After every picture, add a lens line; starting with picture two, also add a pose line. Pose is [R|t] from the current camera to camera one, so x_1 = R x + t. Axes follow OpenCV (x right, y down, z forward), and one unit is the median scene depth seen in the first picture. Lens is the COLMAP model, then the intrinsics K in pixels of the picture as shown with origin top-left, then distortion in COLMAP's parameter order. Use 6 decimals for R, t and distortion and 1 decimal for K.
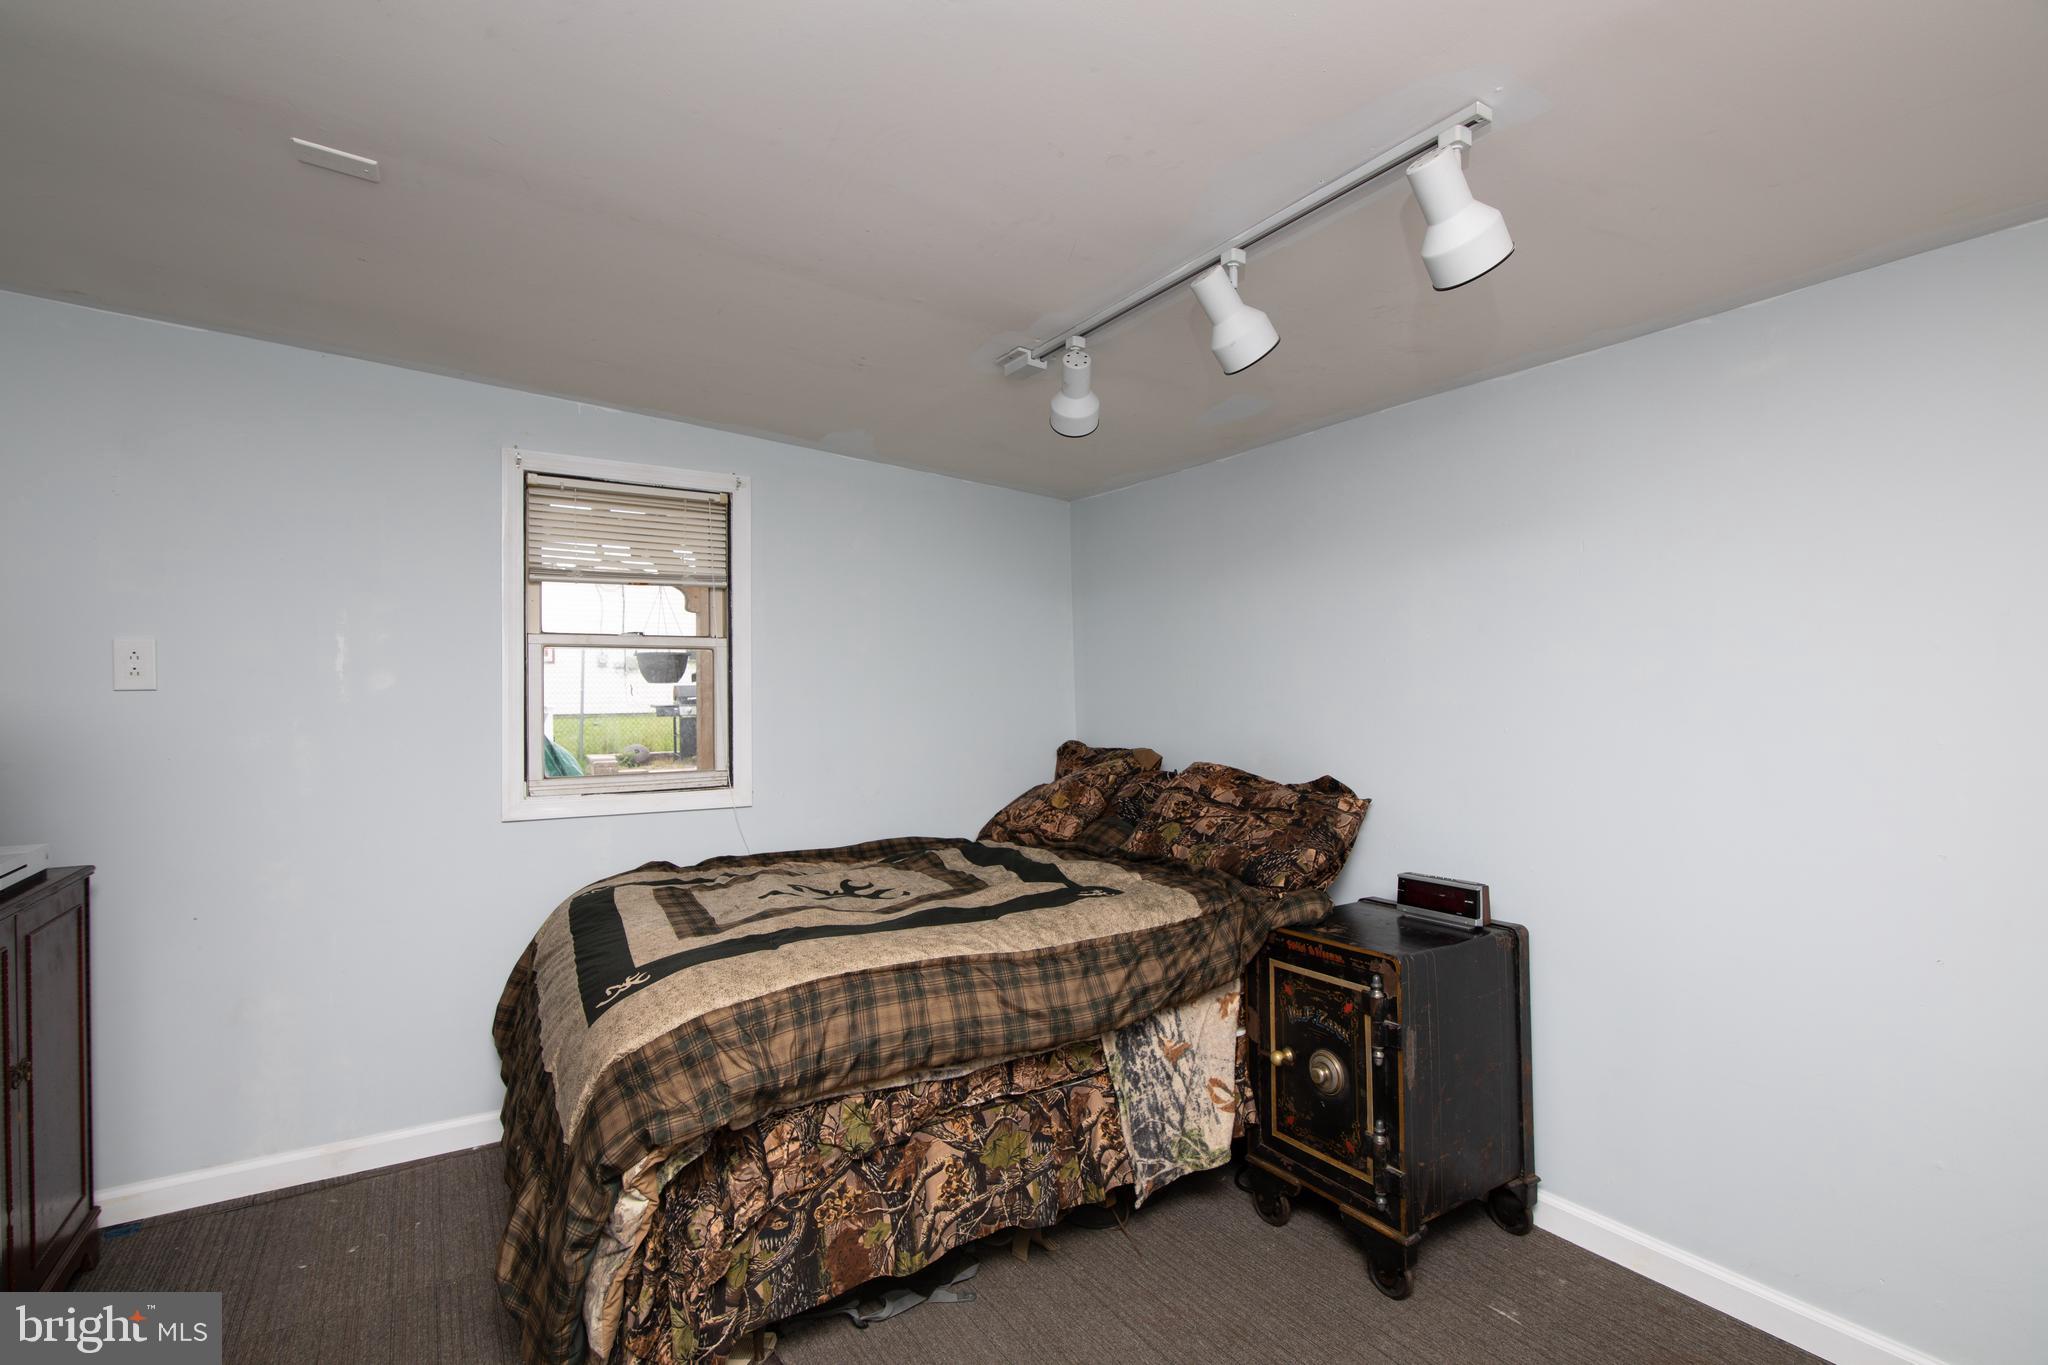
lens RADIAL K [[927.4, 0, 1021.6], [0, 927.4, 679.8], [0, 0, 1]] dist [-0.016514, -0.000276]
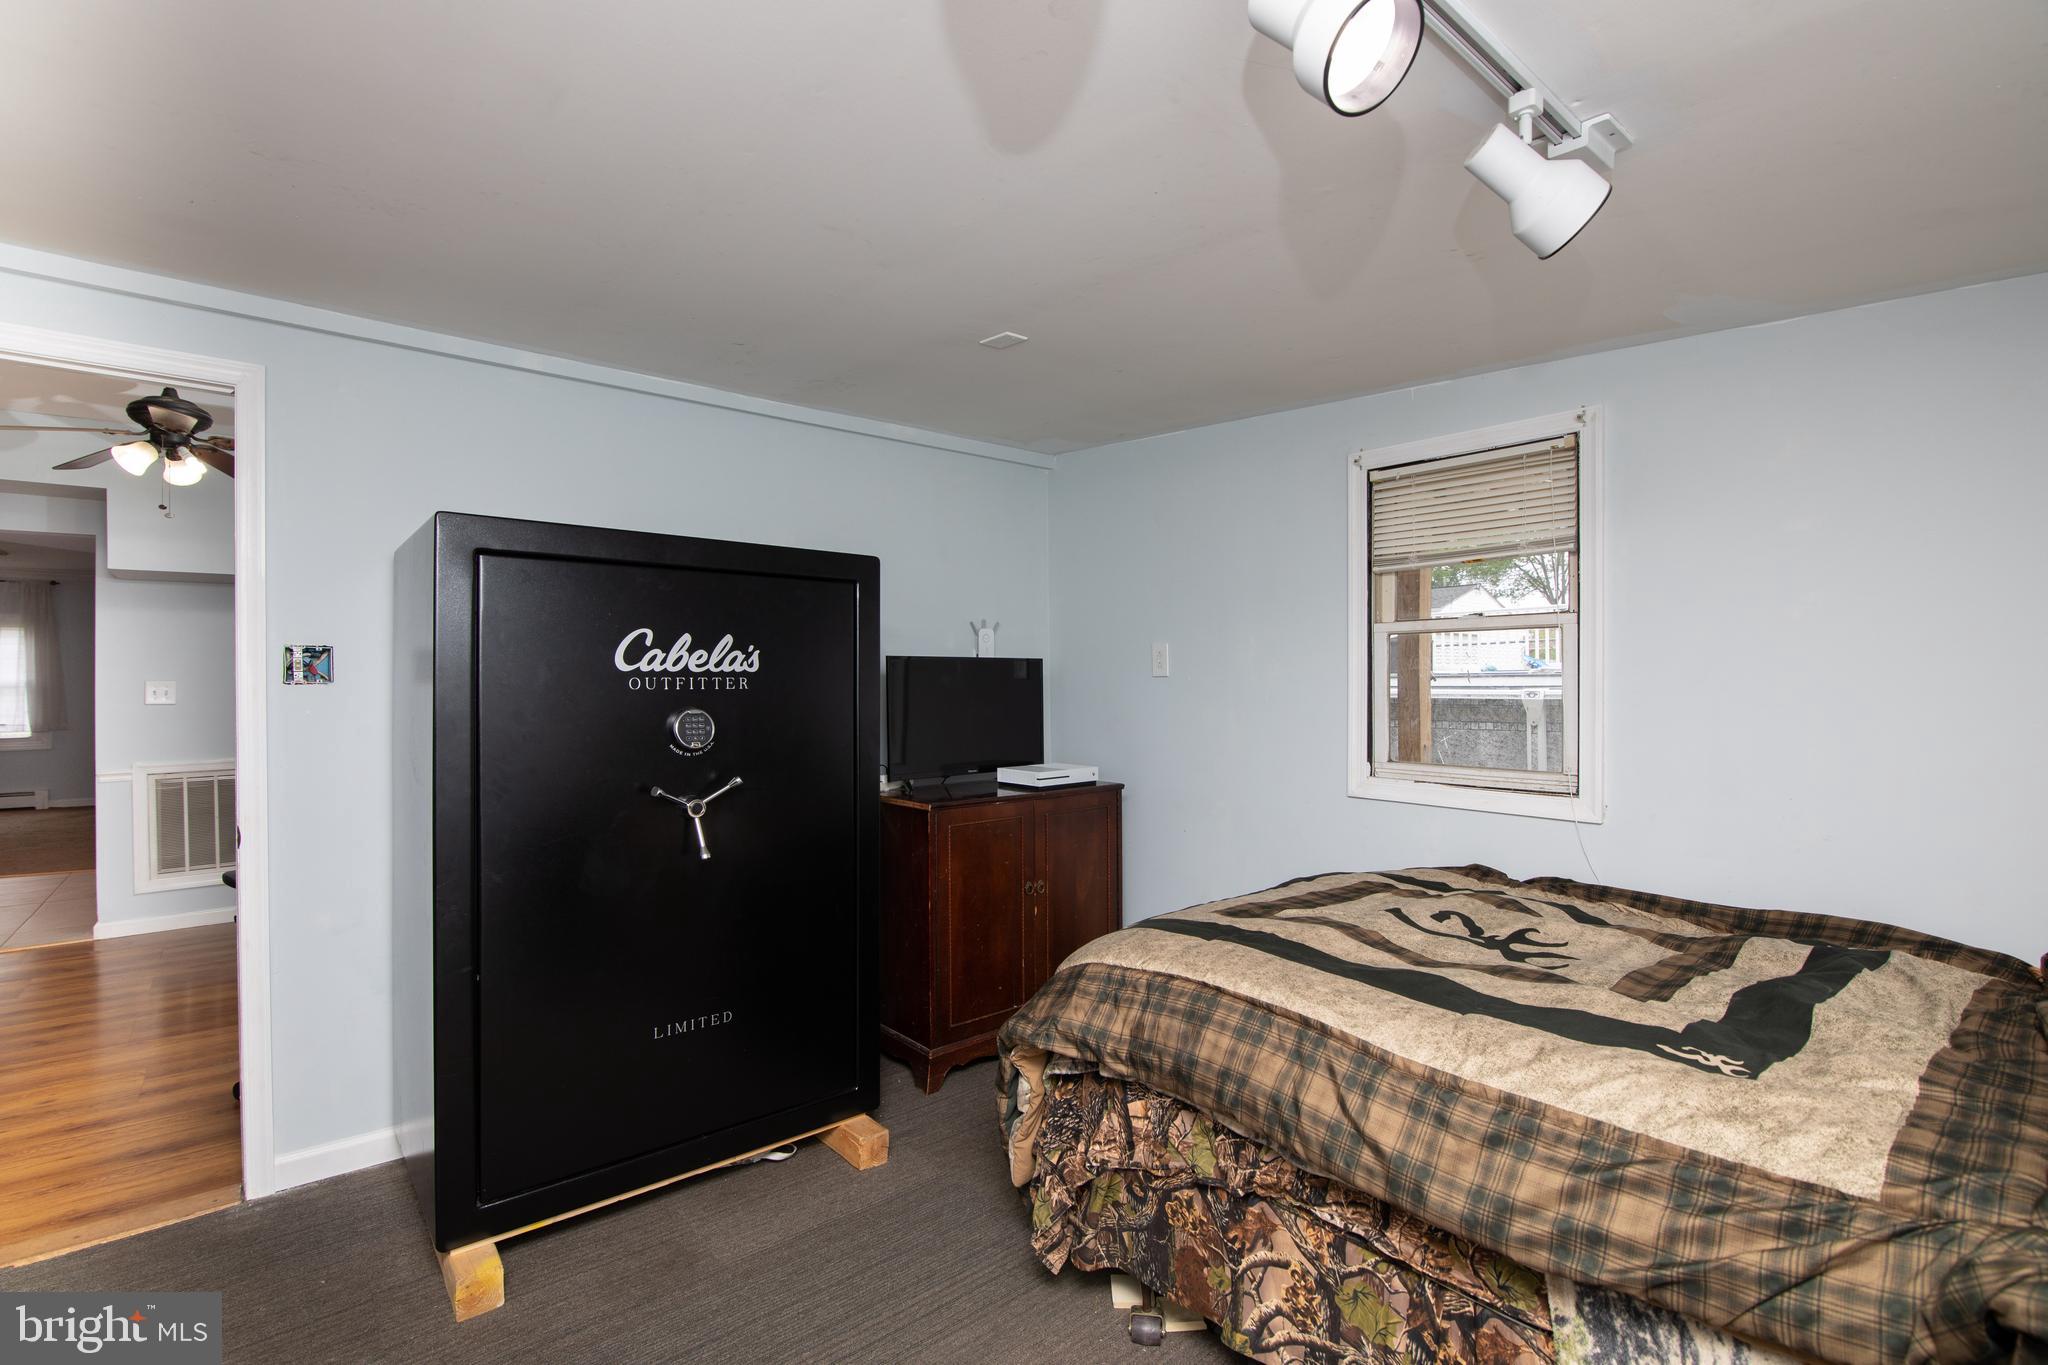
lens RADIAL K [[927.4, 0, 1021.6], [0, 927.4, 679.8], [0, 0, 1]] dist [-0.016514, -0.000276]
pose [[0.134847, 0.005325, -0.990852, 0.664260], [0.016652, 0.999832, 0.007640, 0.000308], [0.990727, -0.017530, 0.134735, 0.647869]]
